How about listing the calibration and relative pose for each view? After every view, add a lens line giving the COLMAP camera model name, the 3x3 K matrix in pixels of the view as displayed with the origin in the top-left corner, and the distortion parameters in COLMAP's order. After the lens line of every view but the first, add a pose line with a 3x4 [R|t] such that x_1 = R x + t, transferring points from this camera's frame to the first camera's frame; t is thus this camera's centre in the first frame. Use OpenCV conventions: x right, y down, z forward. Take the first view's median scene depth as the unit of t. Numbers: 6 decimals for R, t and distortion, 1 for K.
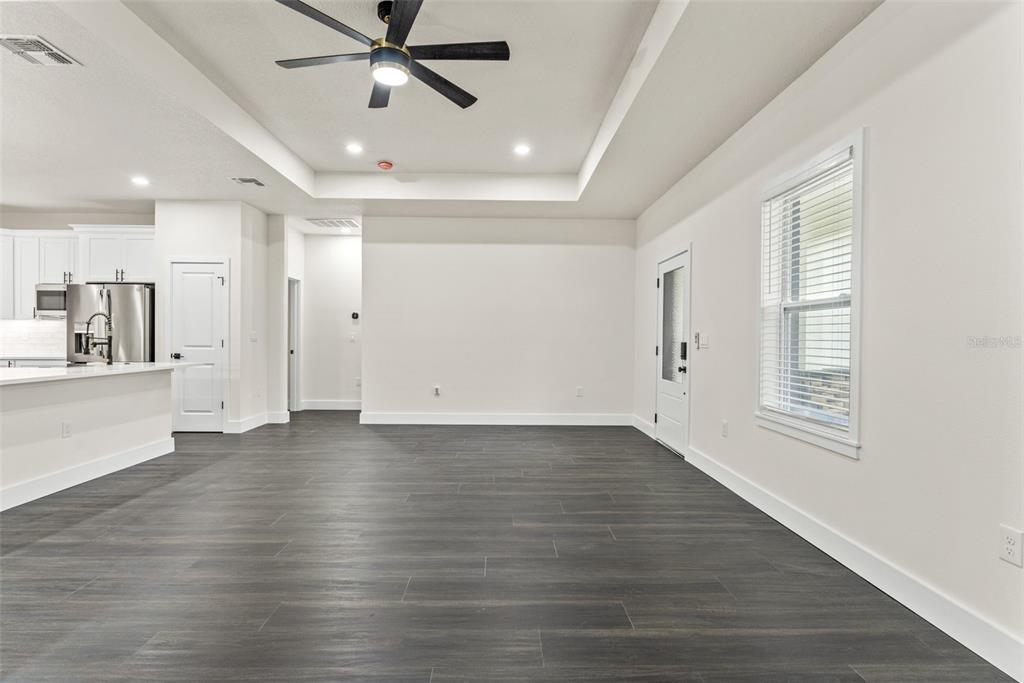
lens RADIAL K [[490.8, 0, 506.5], [0, 490.8, 345.0], [0, 0, 1]] dist [-0.011626, 0.000407]
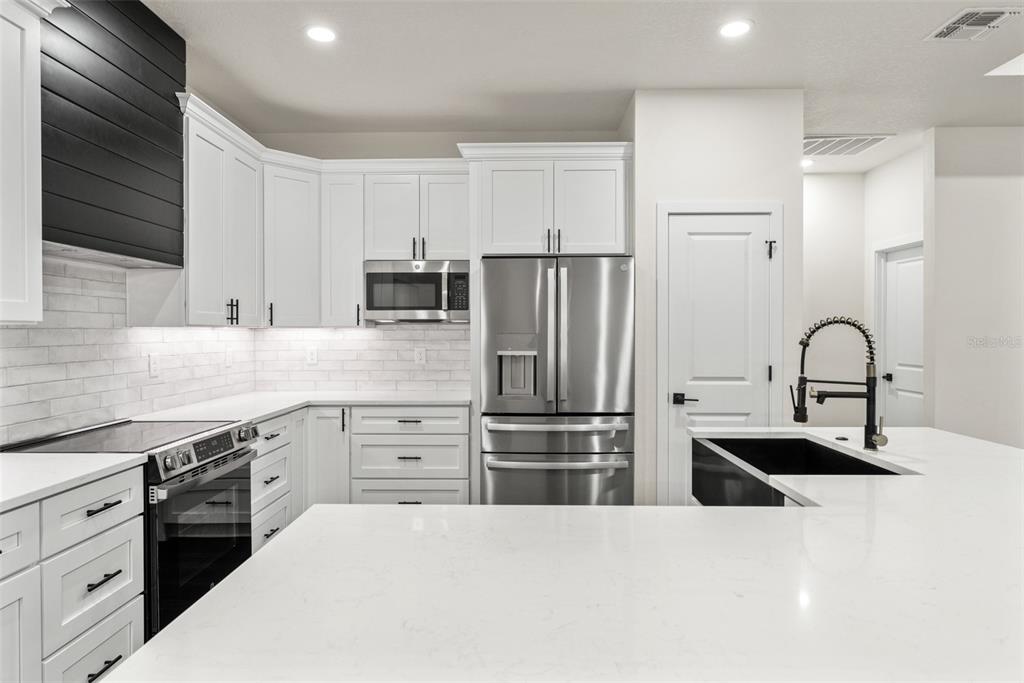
lens RADIAL K [[632.4, 0, 514.3], [0, 632.4, 335.6], [0, 0, 1]] dist [-0.004919, -0.000424]
pose [[0.998427, -0.007833, -0.055509, -0.804645], [0.007265, 0.999919, -0.010435, -0.036832], [0.055586, 0.010015, 0.998404, 0.335493]]
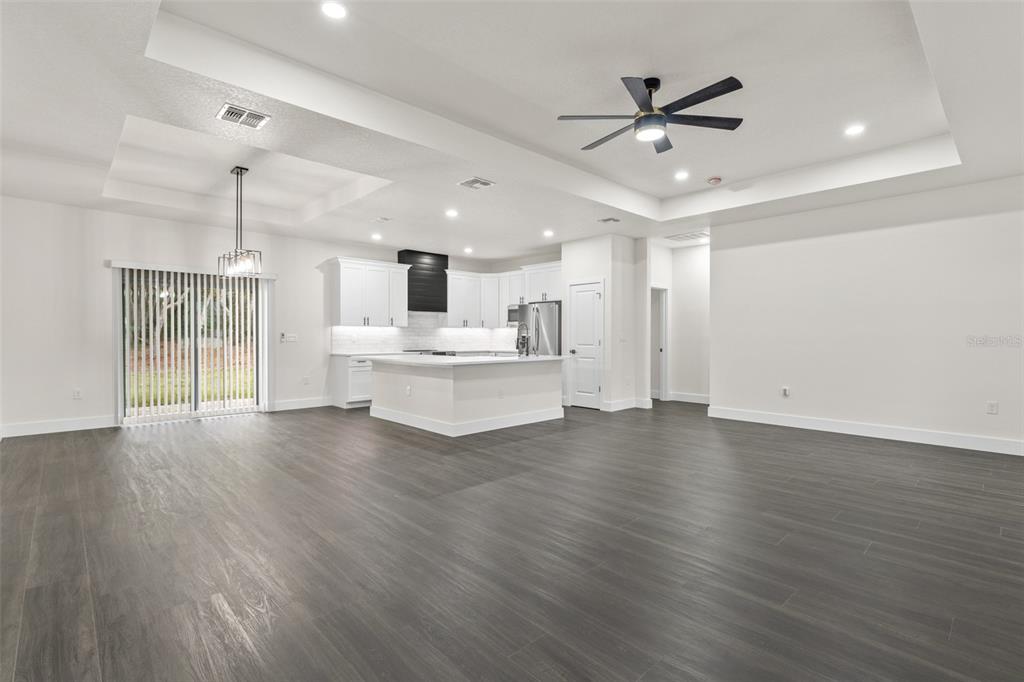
lens RADIAL K [[490.8, 0, 509.0], [0, 490.8, 341.1], [0, 0, 1]] dist [-0.011626, 0.000407]
pose [[0.658884, -0.000113, -0.752245, 0.263742], [-0.006257, 0.999965, -0.005630, 0.001305], [0.752219, 0.008416, 0.658860, -0.067555]]
